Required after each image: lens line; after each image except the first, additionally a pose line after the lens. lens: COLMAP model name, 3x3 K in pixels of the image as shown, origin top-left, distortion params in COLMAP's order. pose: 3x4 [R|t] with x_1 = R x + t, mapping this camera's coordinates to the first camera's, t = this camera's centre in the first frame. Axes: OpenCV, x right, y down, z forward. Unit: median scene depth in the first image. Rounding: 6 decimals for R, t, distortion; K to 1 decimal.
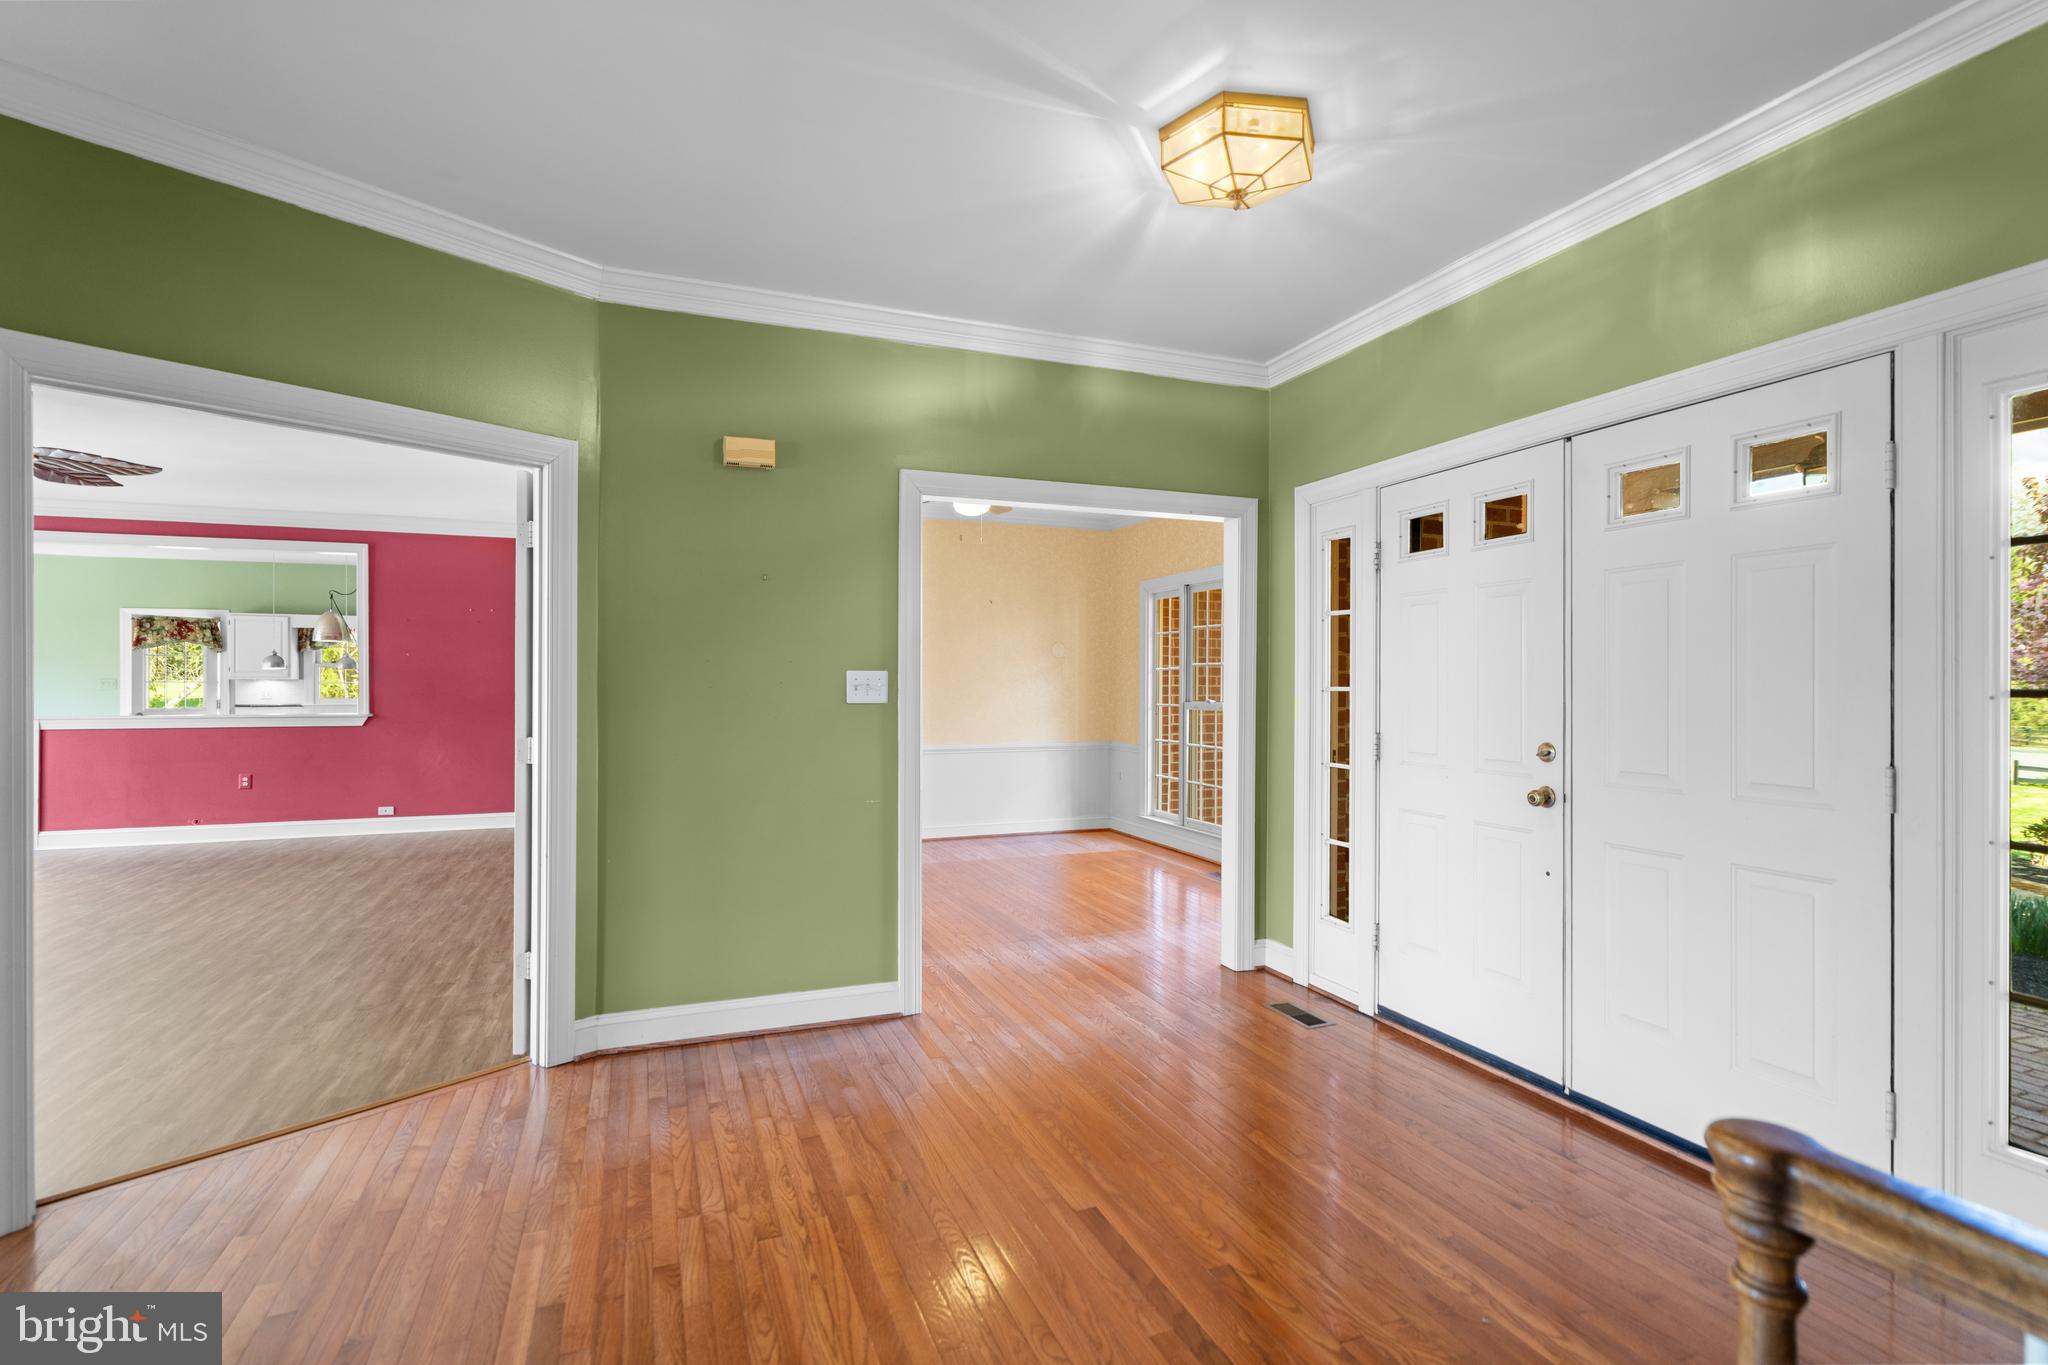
lens RADIAL K [[967.2, 0, 1024.4], [0, 967.2, 682.8], [0, 0, 1]] dist [0.021754, -0.000066]
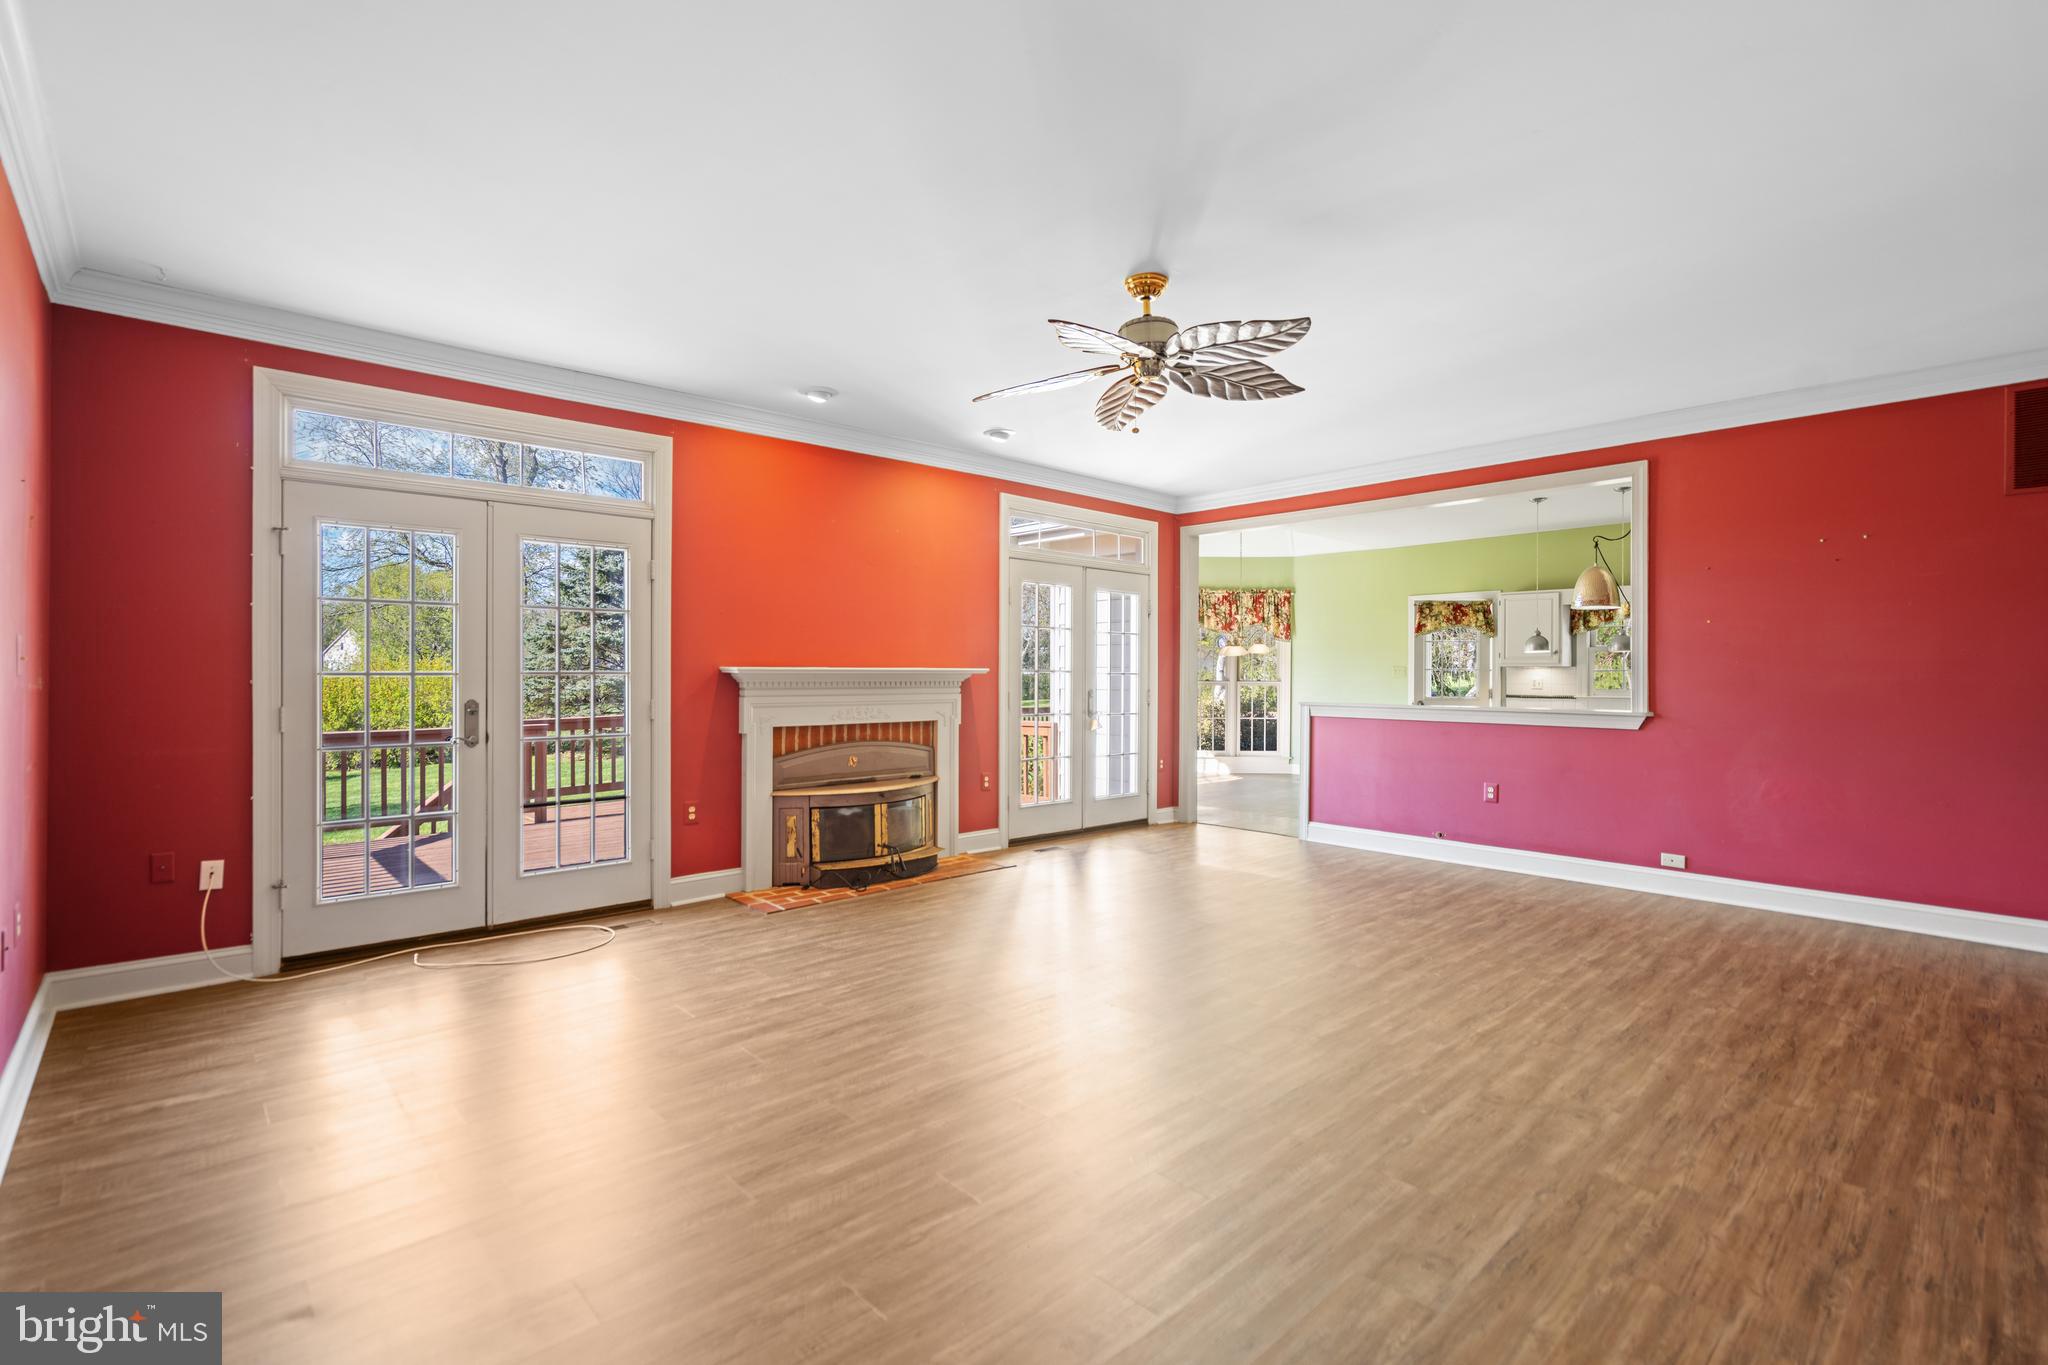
lens RADIAL K [[930.3, 0, 1003.9], [0, 930.3, 669.9], [0, 0, 1]] dist [-0.008409, 0.005531]
pose [[0.353067, -0.003267, -0.935592, -0.186244], [-0.005875, 0.999966, -0.005709, 0.007320], [0.935580, 0.007512, 0.353036, 0.291830]]
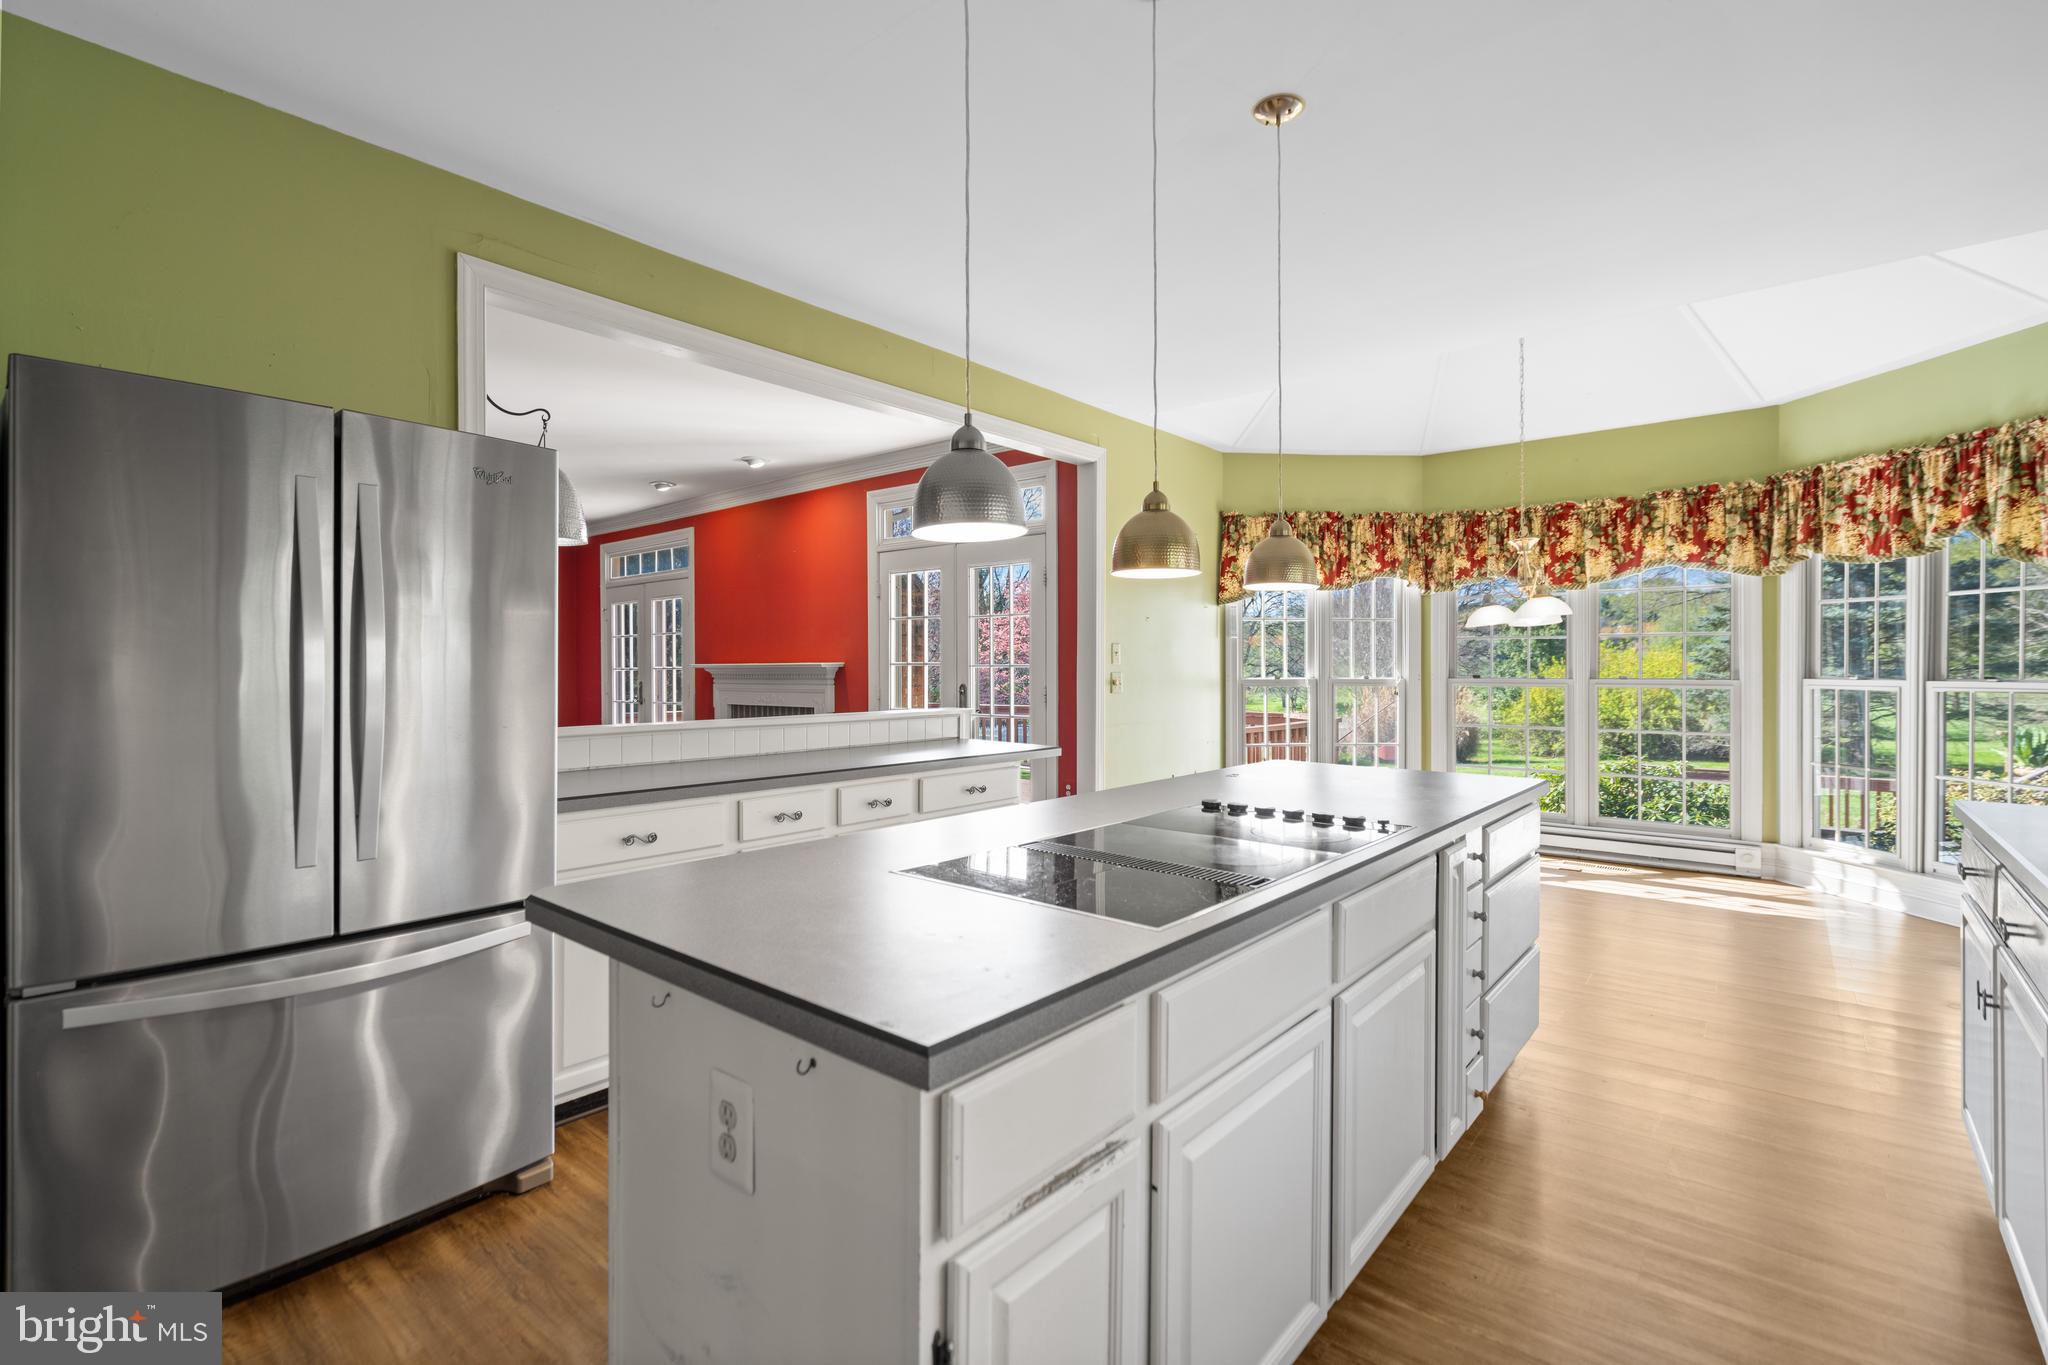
lens RADIAL K [[935.0, 0, 1024.0], [0, 935.0, 682.5], [0, 0, 1]] dist [-0.001763, 0.000086]
pose [[-0.880995, 0.003463, -0.473114, -0.386100], [-0.001697, 0.999944, 0.010478, 0.008688], [0.473123, 0.010034, -0.880939, 0.743095]]
